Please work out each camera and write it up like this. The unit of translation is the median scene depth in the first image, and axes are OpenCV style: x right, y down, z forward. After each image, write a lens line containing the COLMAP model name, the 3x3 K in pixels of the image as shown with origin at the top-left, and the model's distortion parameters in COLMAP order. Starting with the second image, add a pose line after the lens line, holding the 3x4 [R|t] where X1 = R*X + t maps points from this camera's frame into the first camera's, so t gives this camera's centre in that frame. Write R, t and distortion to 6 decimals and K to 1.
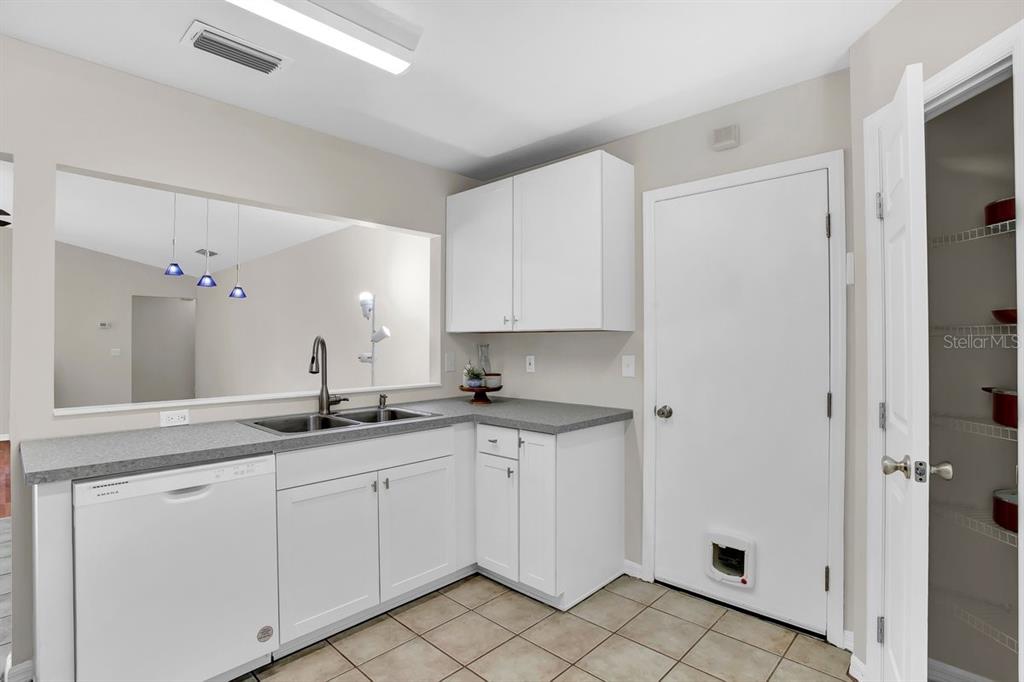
lens RADIAL K [[500.0, 0, 515.2], [0, 500.0, 342.5], [0, 0, 1]] dist [-0.041243, 0.000668]
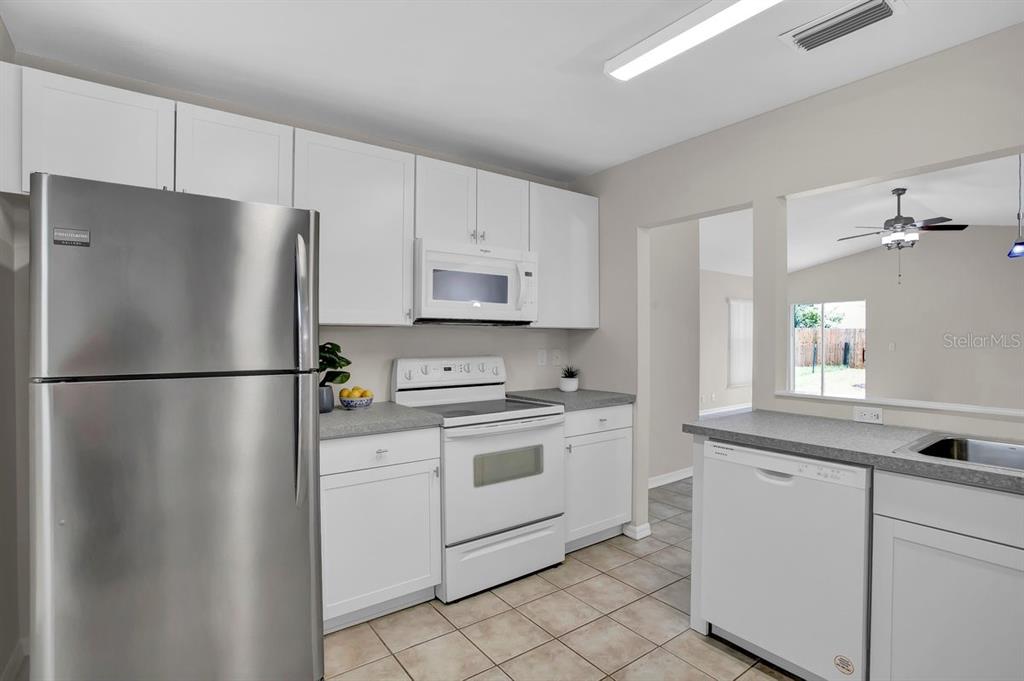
lens RADIAL K [[500.0, 0, 515.2], [0, 500.0, 342.0], [0, 0, 1]] dist [-0.041243, 0.000668]
pose [[-0.175939, 0.010328, -0.984347, 0.482139], [0.004450, 0.999943, 0.009697, -0.006393], [0.984391, -0.002674, -0.175975, 0.575777]]
